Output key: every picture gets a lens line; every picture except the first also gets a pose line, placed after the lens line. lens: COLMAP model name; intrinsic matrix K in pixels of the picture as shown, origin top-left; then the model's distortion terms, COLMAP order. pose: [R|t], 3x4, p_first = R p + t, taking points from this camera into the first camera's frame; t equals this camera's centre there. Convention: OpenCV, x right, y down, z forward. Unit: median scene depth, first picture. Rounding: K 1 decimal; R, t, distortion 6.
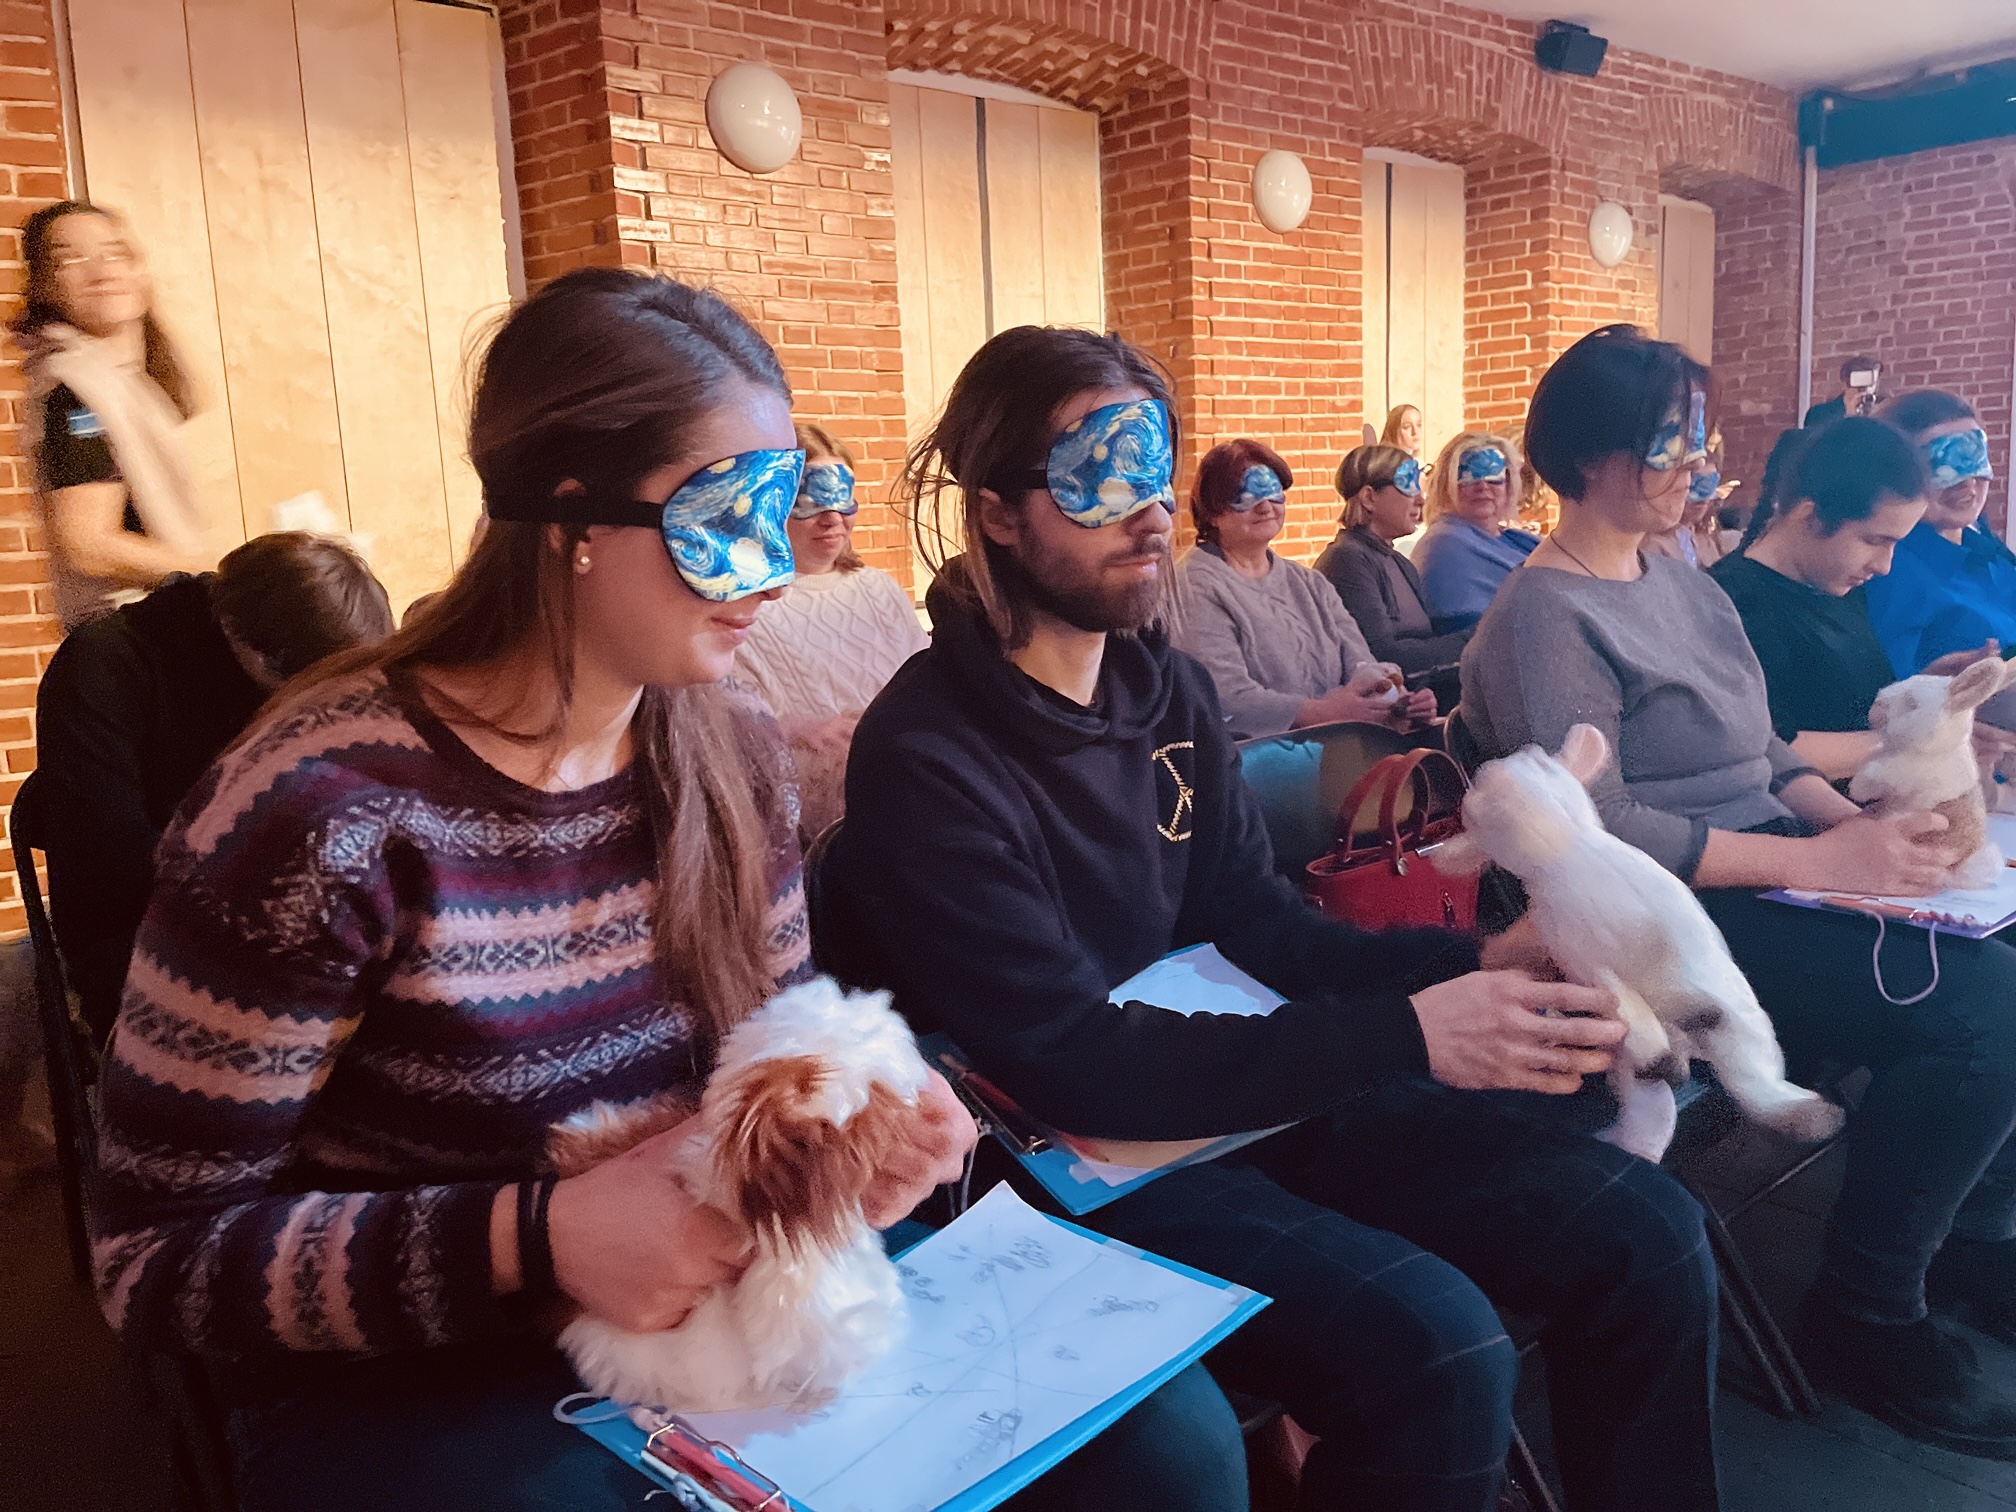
lens RADIAL K [[1515.3, 0, 1008.0], [0, 1515.3, 756.0], [0, 0, 1]] dist [0.081100, -0.099539]
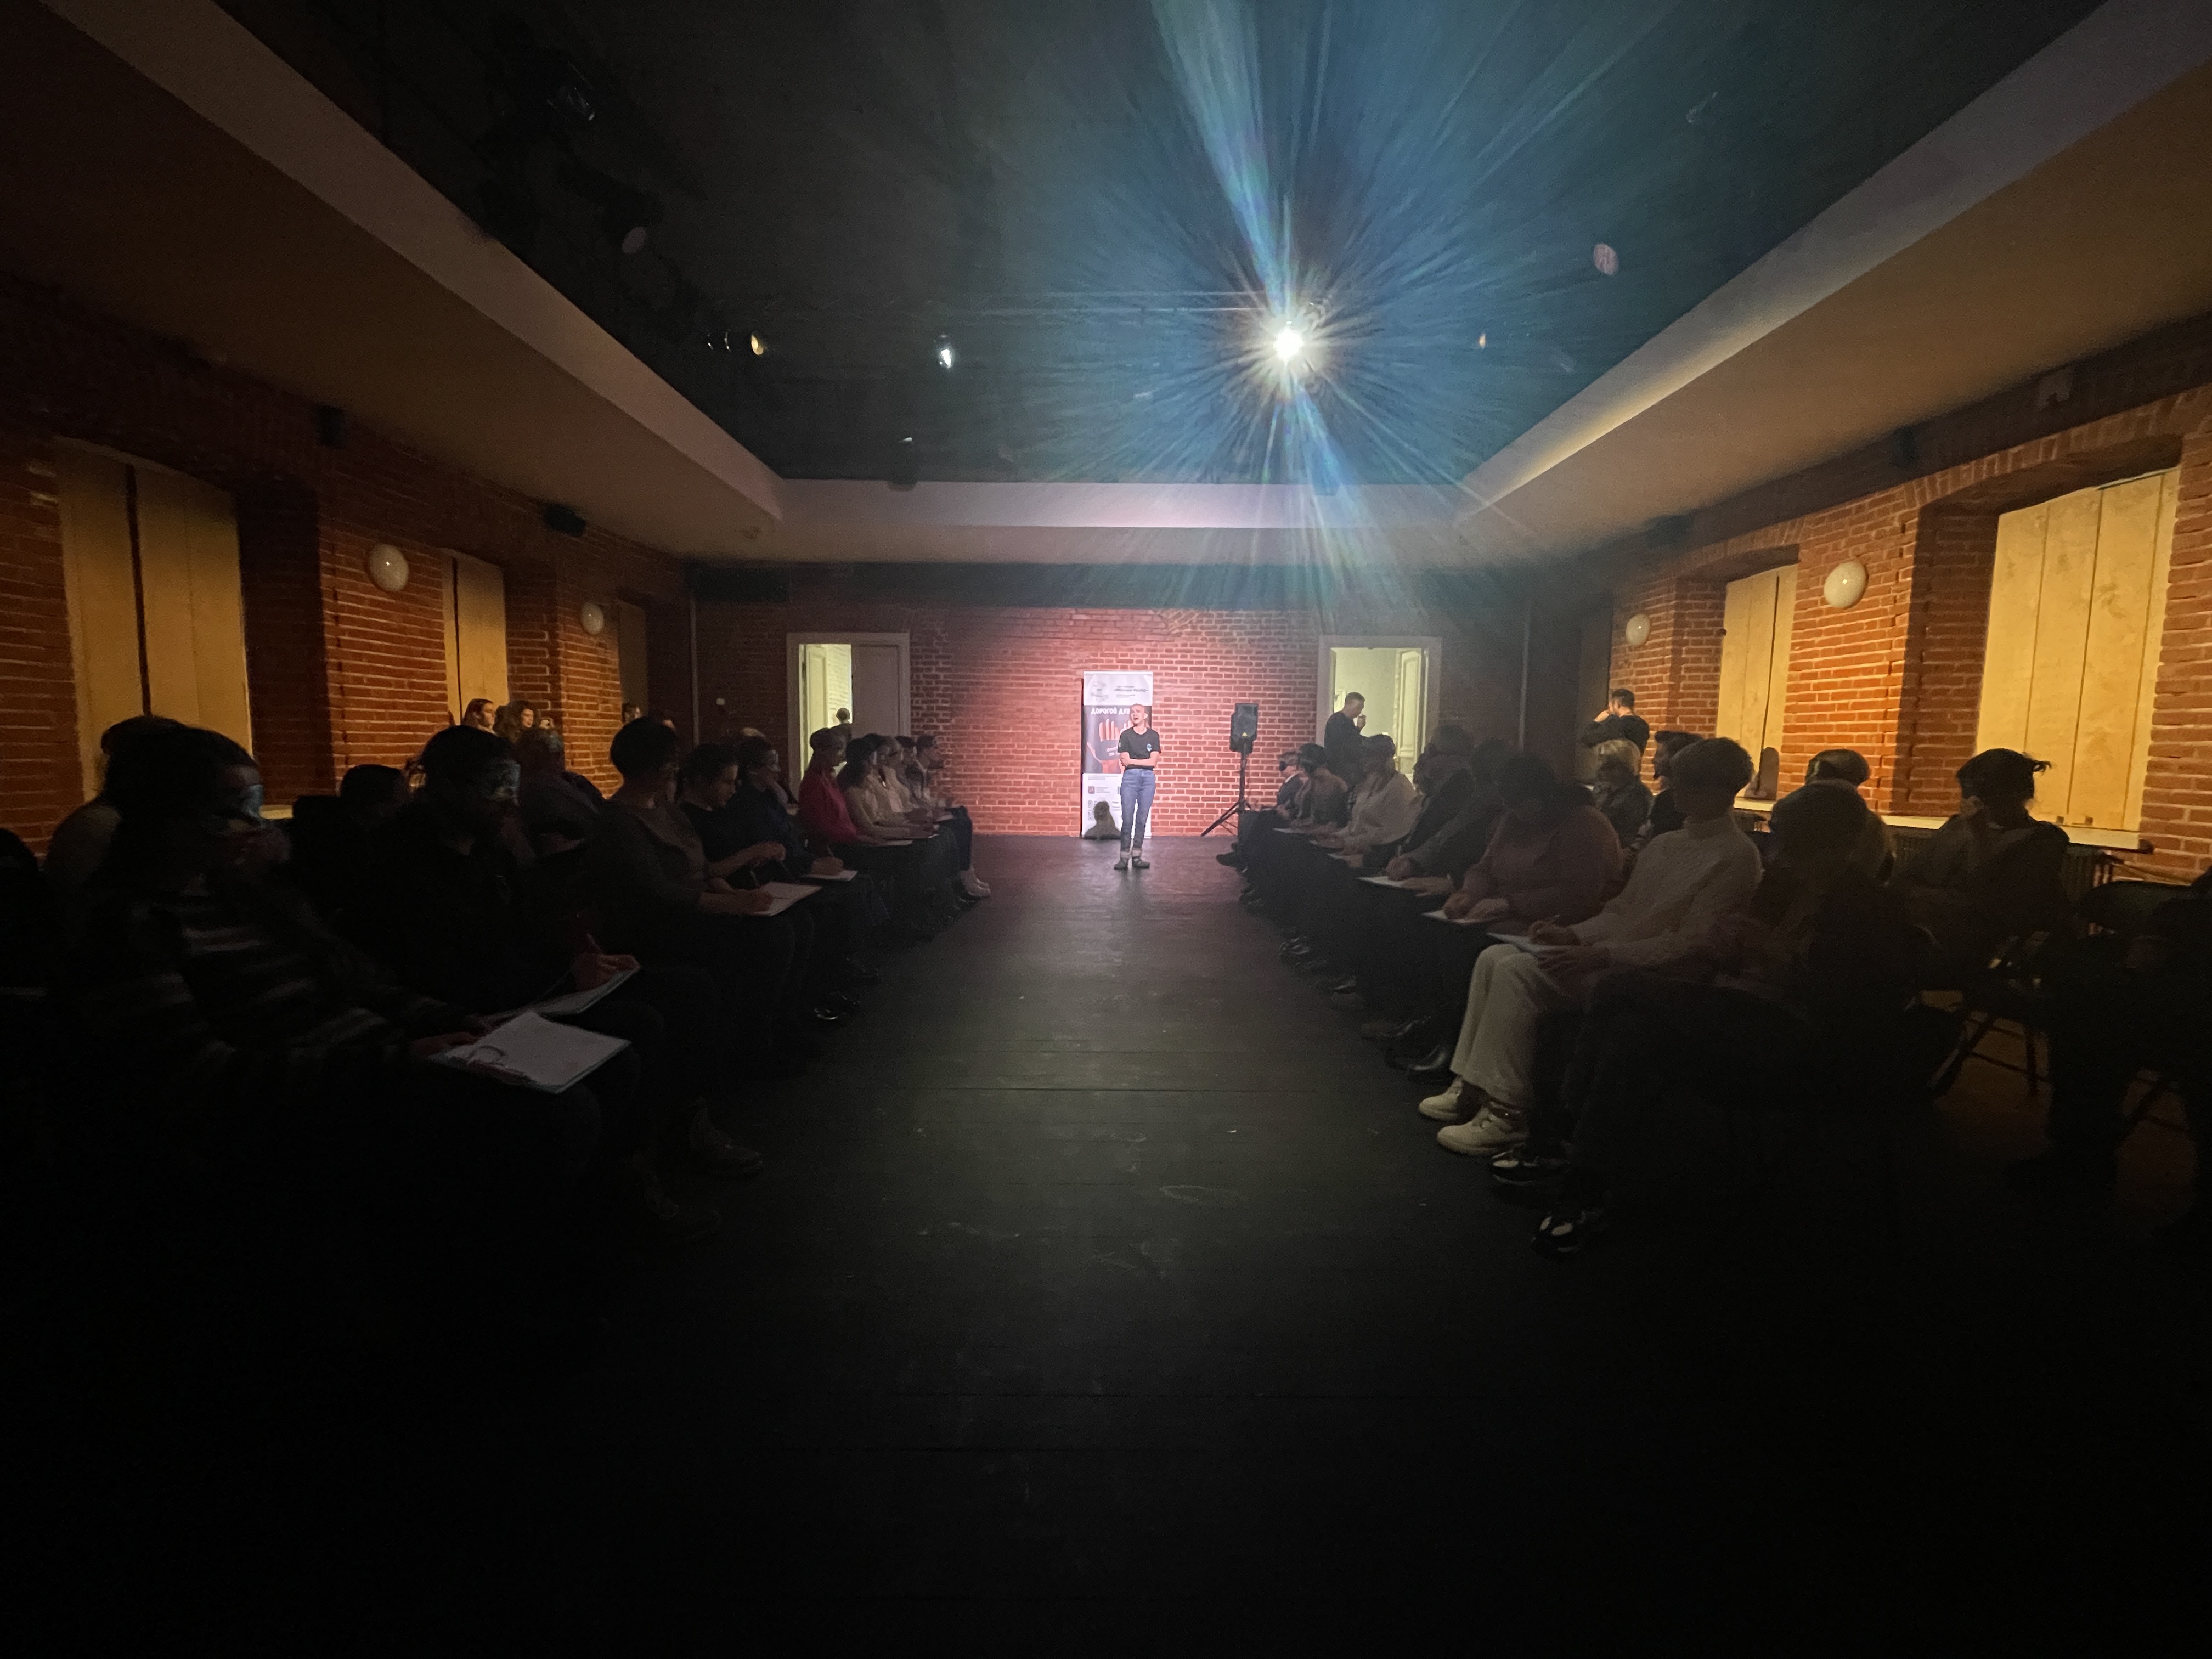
lens RADIAL K [[895.8, 0, 1106.0], [0, 895.8, 829.5], [0, 0, 1]] dist [-0.000914, 0.000124]
pose [[0.618701, -0.018555, 0.785408, -0.105303], [0.079470, 0.996071, -0.039071, 0.014723], [-0.781597, 0.086590, 0.617744, -0.185003]]
